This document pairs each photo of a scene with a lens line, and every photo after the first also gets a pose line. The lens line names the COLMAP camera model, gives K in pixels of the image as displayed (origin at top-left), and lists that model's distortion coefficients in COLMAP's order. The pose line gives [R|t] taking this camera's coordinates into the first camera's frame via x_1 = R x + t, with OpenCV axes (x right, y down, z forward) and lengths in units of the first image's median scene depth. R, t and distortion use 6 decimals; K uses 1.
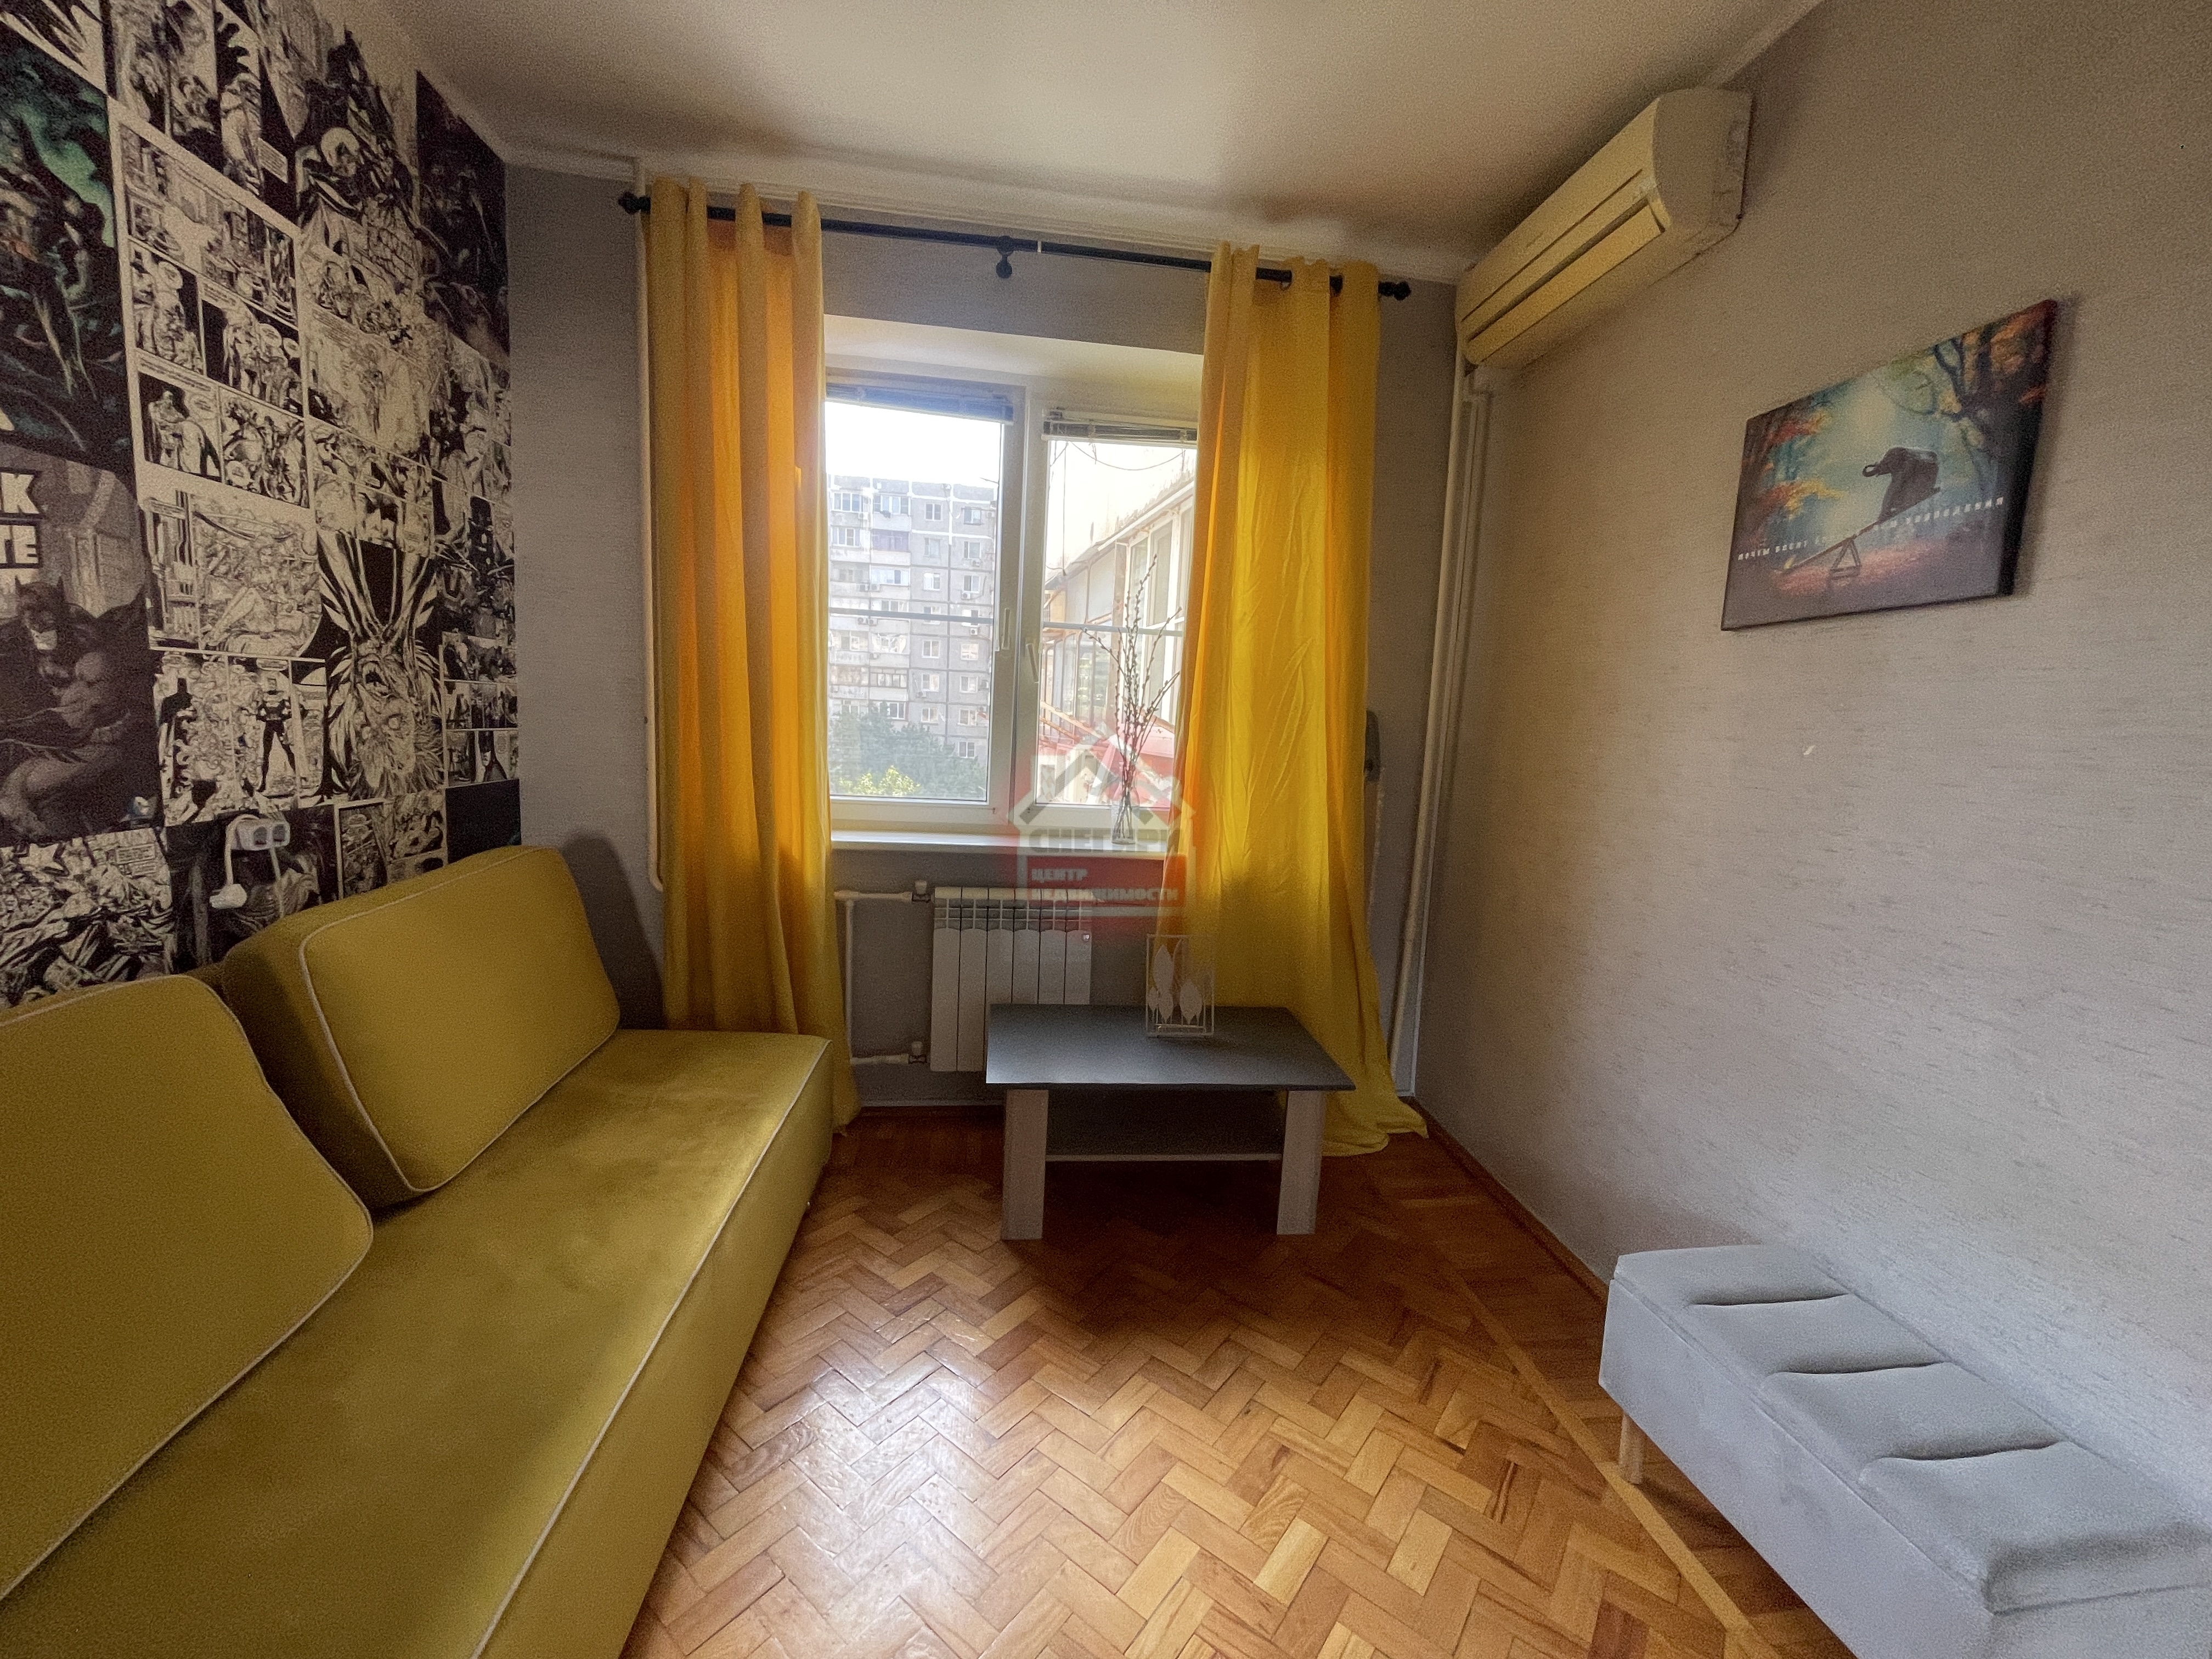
lens RADIAL K [[890.4, 0, 1098.2], [0, 890.4, 838.4], [0, 0, 1]] dist [-0.002446, 0.000939]
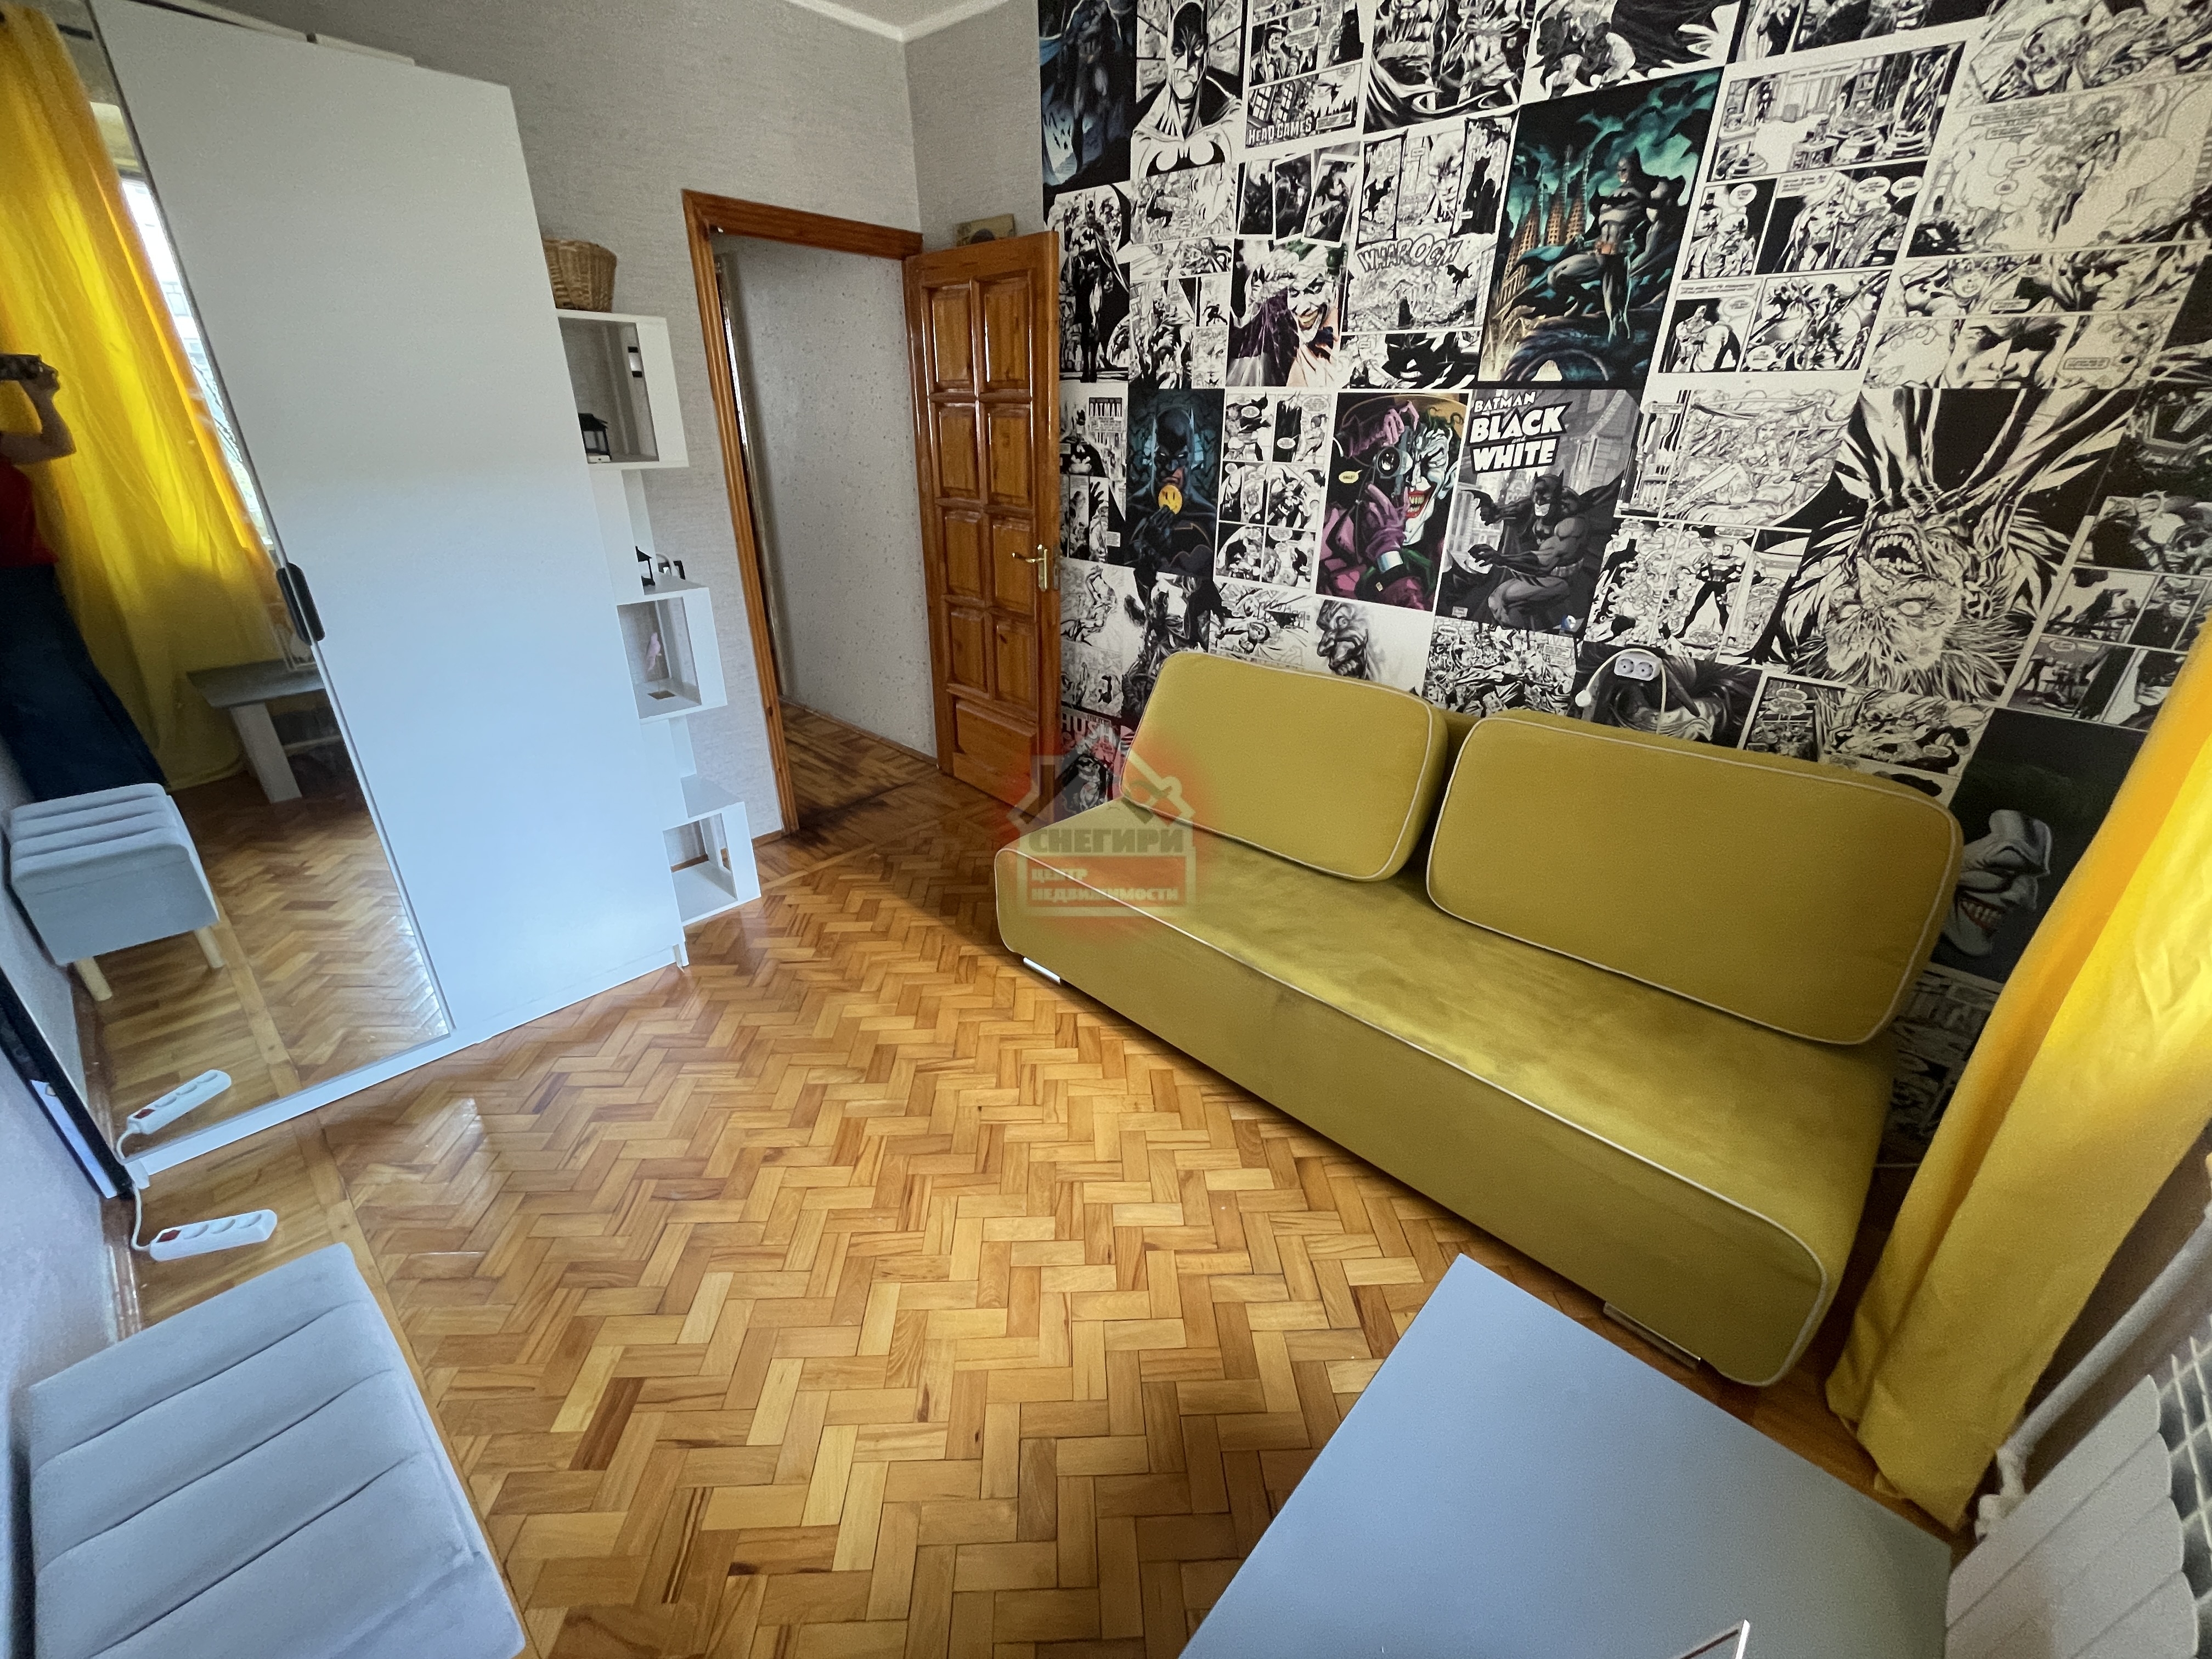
lens RADIAL K [[890.4, 0, 1097.2], [0, 890.4, 833.9], [0, 0, 1]] dist [-0.002446, 0.000939]
pose [[-0.757950, 0.232018, -0.609655, 0.442480], [-0.134434, 0.858983, 0.494041, -0.293192], [0.638309, 0.456417, -0.619875, 1.261775]]
